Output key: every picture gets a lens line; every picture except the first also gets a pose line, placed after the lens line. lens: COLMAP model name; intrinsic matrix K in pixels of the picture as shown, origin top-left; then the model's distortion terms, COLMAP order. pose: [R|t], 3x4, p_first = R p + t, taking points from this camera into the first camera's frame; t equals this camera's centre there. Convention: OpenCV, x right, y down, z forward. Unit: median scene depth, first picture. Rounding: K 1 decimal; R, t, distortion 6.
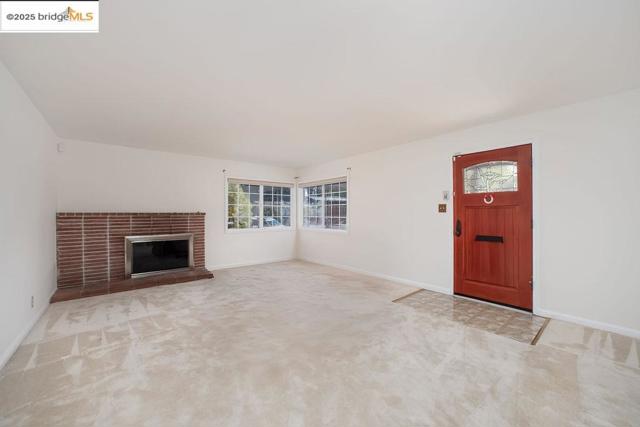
lens RADIAL K [[254.0, 0, 323.3], [0, 254.0, 211.6], [0, 0, 1]] dist [-0.000200, 0.000202]
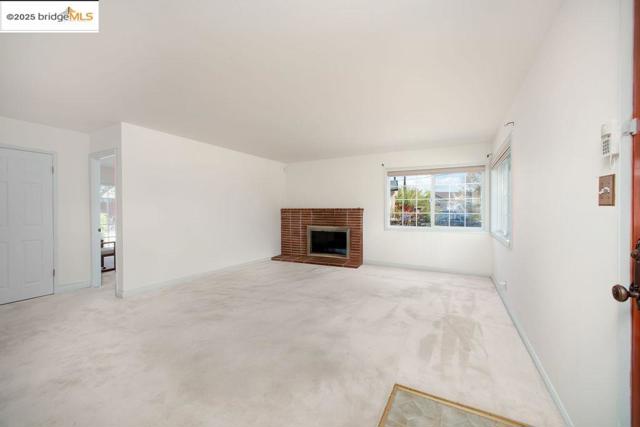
lens RADIAL K [[254.0, 0, 323.3], [0, 254.0, 211.6], [0, 0, 1]] dist [-0.000200, 0.000202]
pose [[0.364164, 0.008663, -0.931294, 0.638331], [0.006912, 0.999904, 0.012003, 0.004375], [0.931309, -0.010808, 0.364069, 0.634188]]
